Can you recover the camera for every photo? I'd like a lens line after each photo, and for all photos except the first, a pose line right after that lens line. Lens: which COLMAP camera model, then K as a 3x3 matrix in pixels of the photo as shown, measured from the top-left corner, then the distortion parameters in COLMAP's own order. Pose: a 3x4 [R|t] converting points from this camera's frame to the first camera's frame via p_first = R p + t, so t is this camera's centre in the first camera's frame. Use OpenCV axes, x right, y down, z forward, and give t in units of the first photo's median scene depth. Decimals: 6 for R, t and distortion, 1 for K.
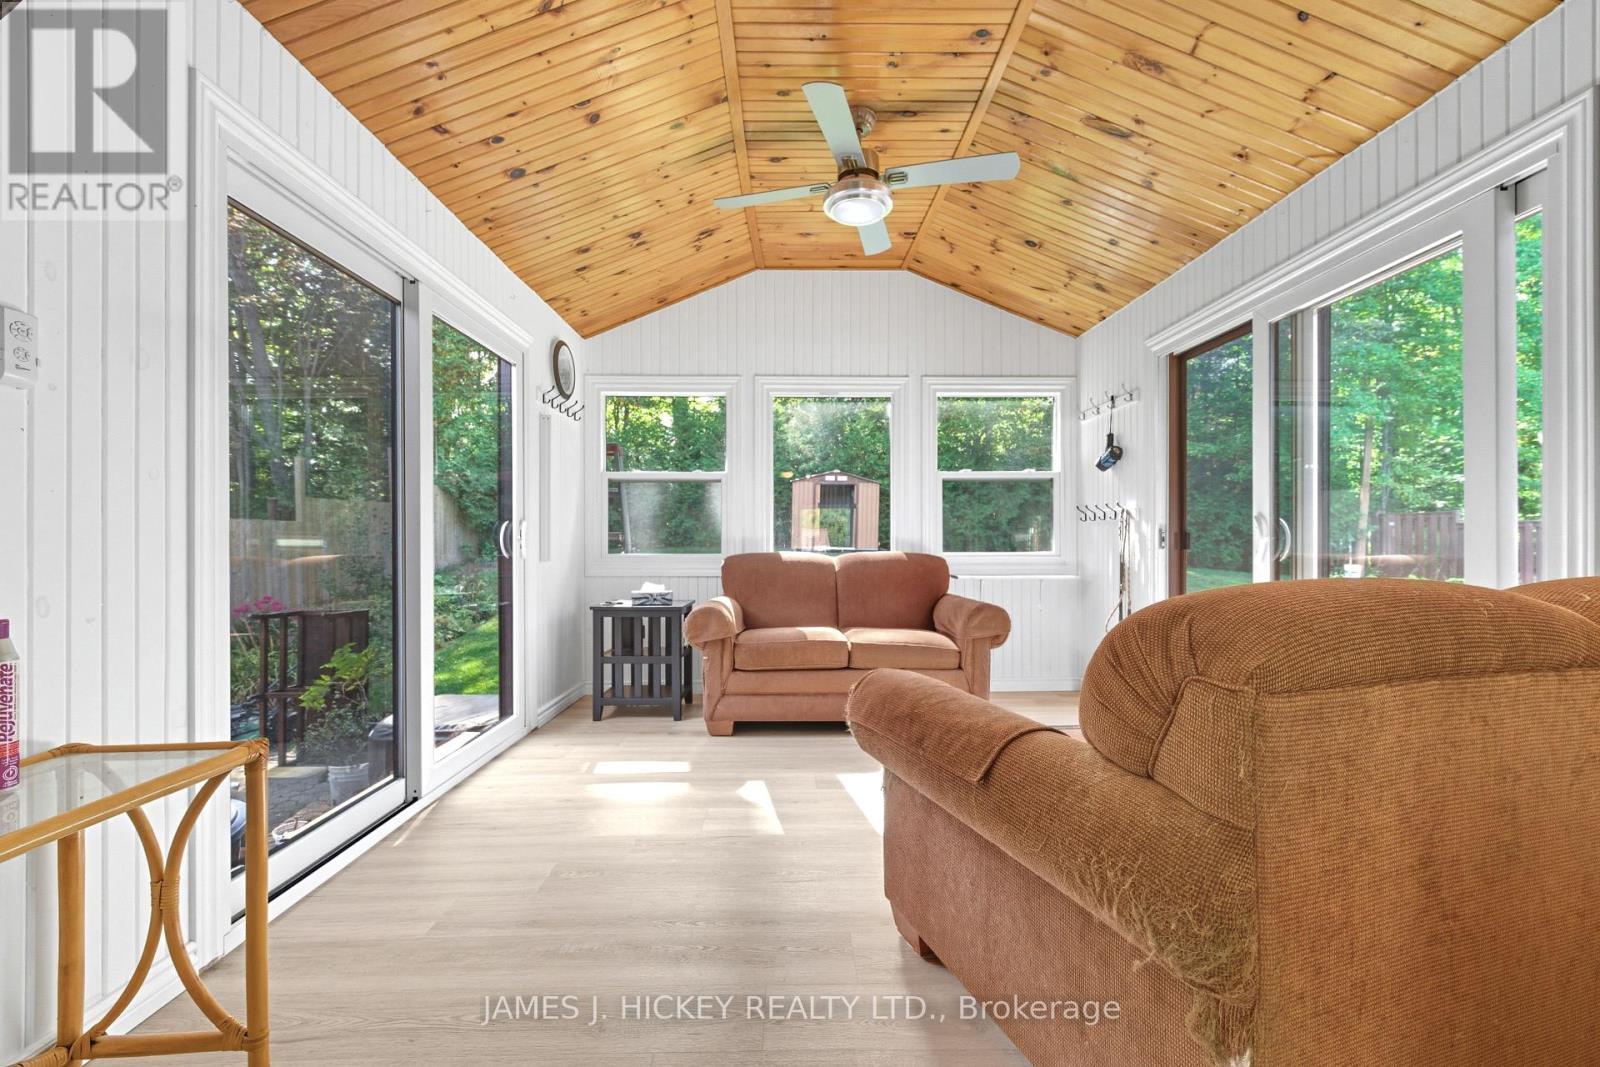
lens RADIAL K [[632.5, 0, 801.5], [0, 632.5, 540.0], [0, 0, 1]] dist [0.004472, -0.002210]
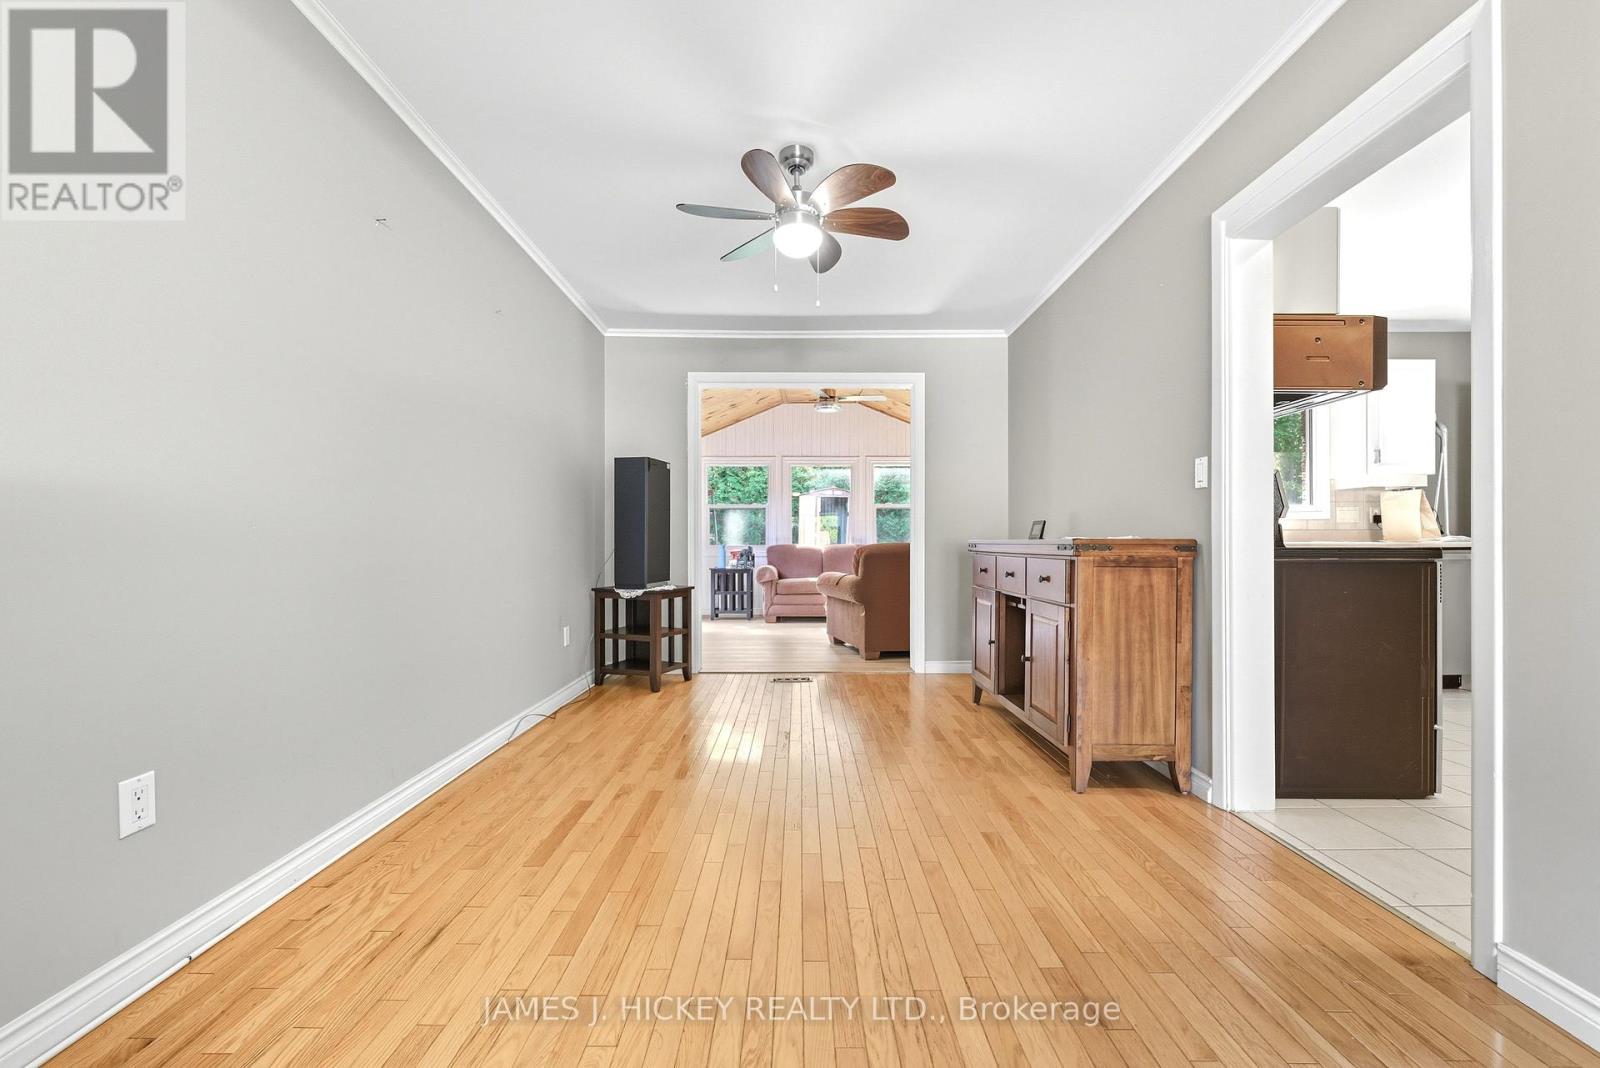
lens RADIAL K [[632.5, 0, 806.4], [0, 632.5, 538.9], [0, 0, 1]] dist [0.004472, -0.002210]
pose [[0.999997, 0.001458, -0.002037, 0.006764], [-0.001468, 0.999989, -0.004491, 0.010324], [0.002030, 0.004494, 0.999988, -1.001441]]
